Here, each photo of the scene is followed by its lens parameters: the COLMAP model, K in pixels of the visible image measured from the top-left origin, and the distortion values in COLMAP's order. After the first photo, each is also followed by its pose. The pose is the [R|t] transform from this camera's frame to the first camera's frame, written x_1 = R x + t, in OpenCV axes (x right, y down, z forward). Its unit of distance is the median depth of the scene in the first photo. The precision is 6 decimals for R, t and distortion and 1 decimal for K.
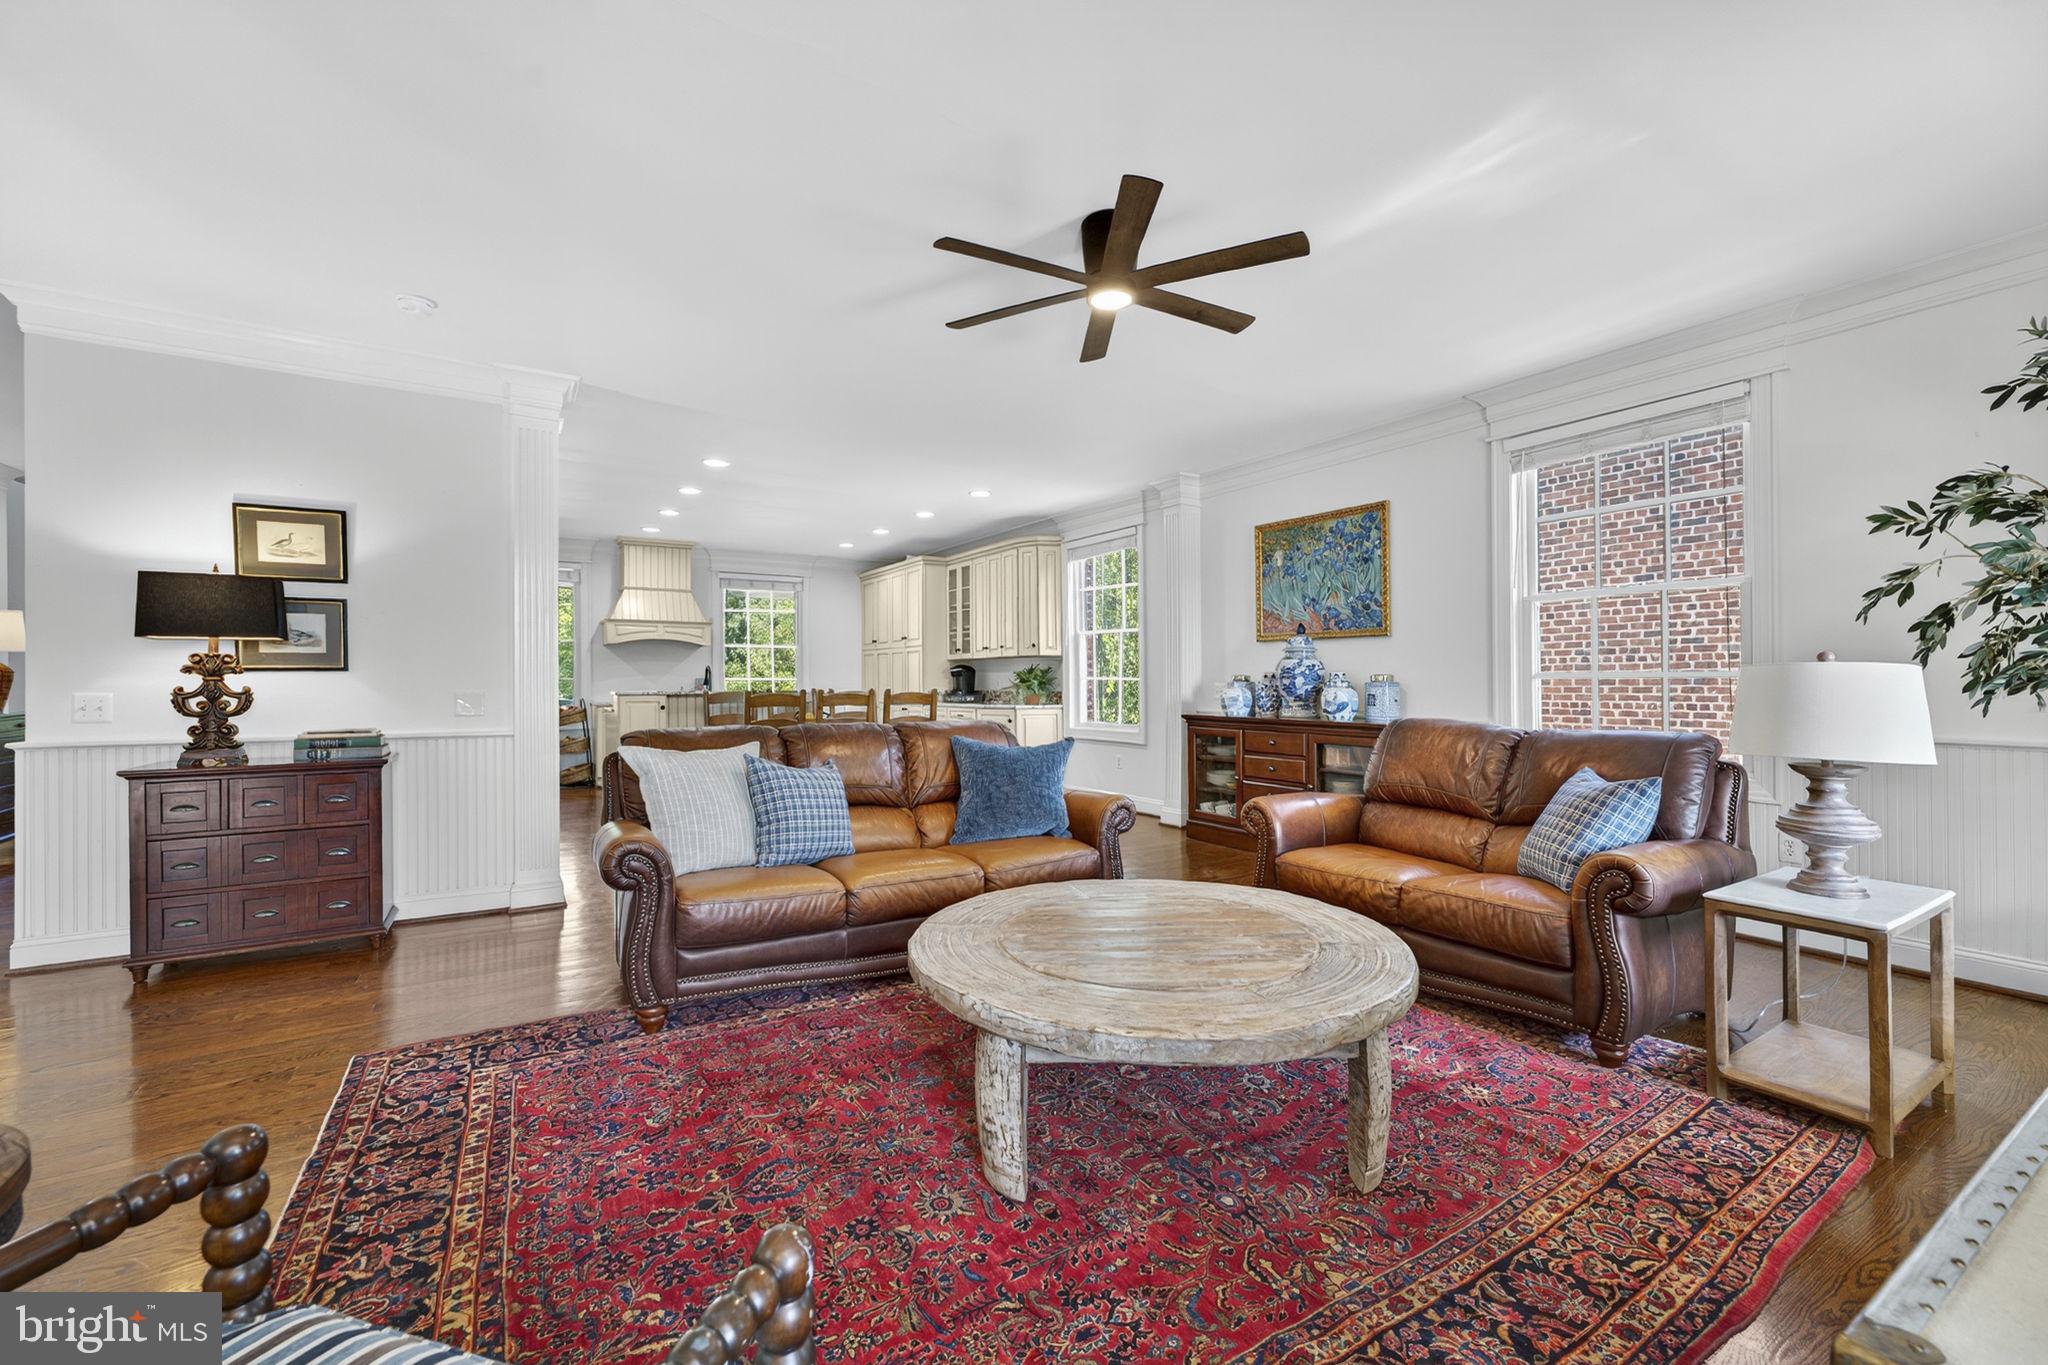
lens RADIAL K [[853.0, 0, 1022.6], [0, 853.0, 664.6], [0, 0, 1]] dist [-0.002062, 0.000749]
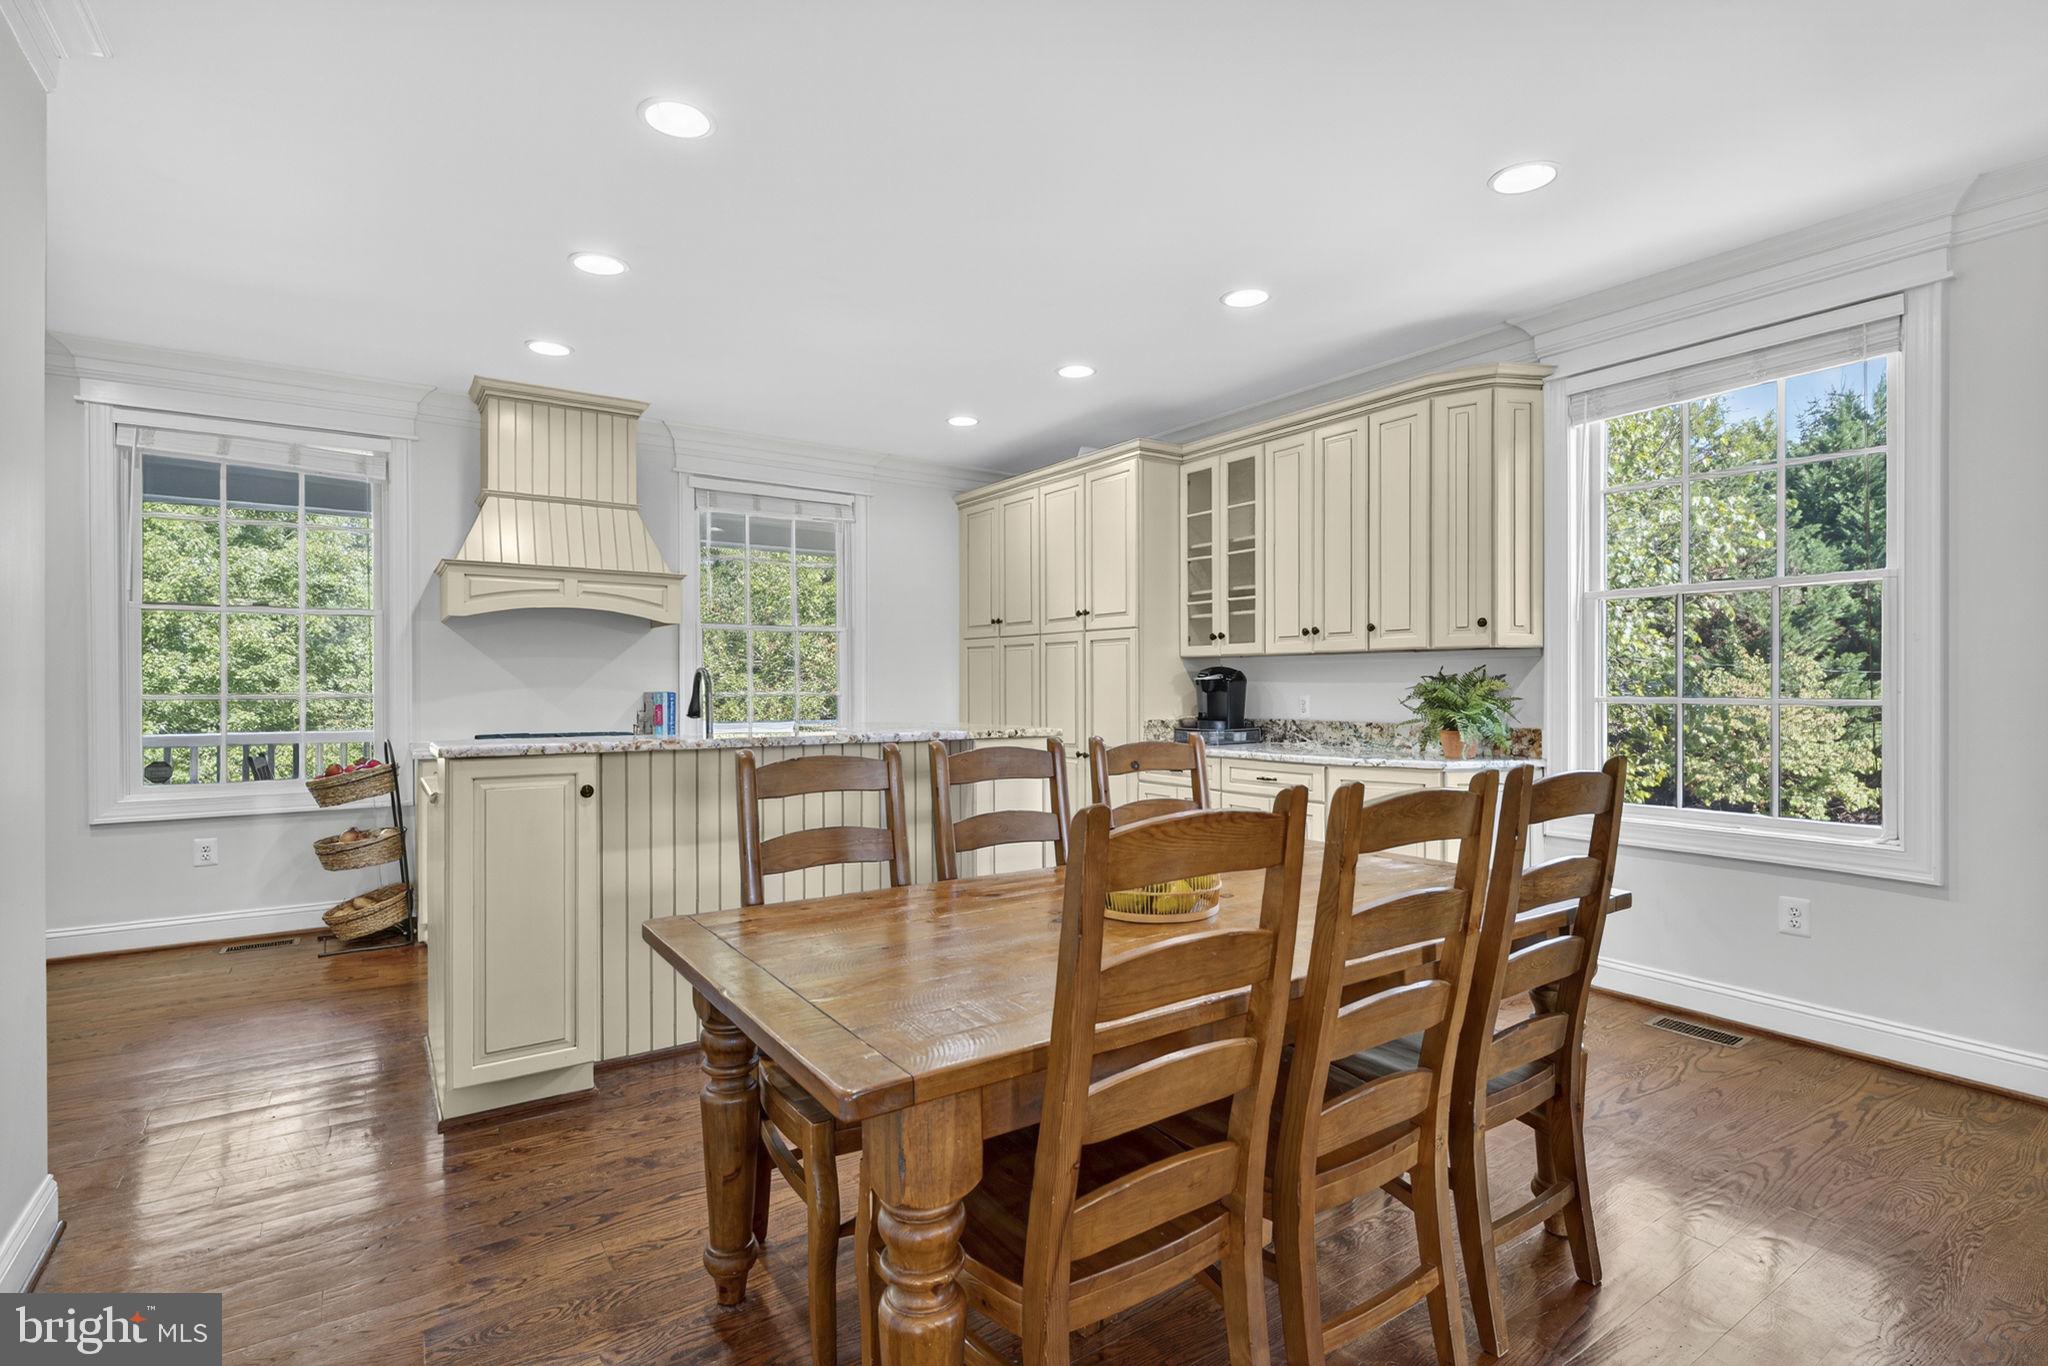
lens RADIAL K [[973.7, 0, 1077.2], [0, 973.7, 692.9], [0, 0, 1]] dist [0.001708, 0.000428]
pose [[0.996757, 0.001859, 0.080451, -0.197811], [-0.003947, 0.999659, 0.025803, 0.000842], [-0.080376, -0.026037, 0.996425, 0.459724]]
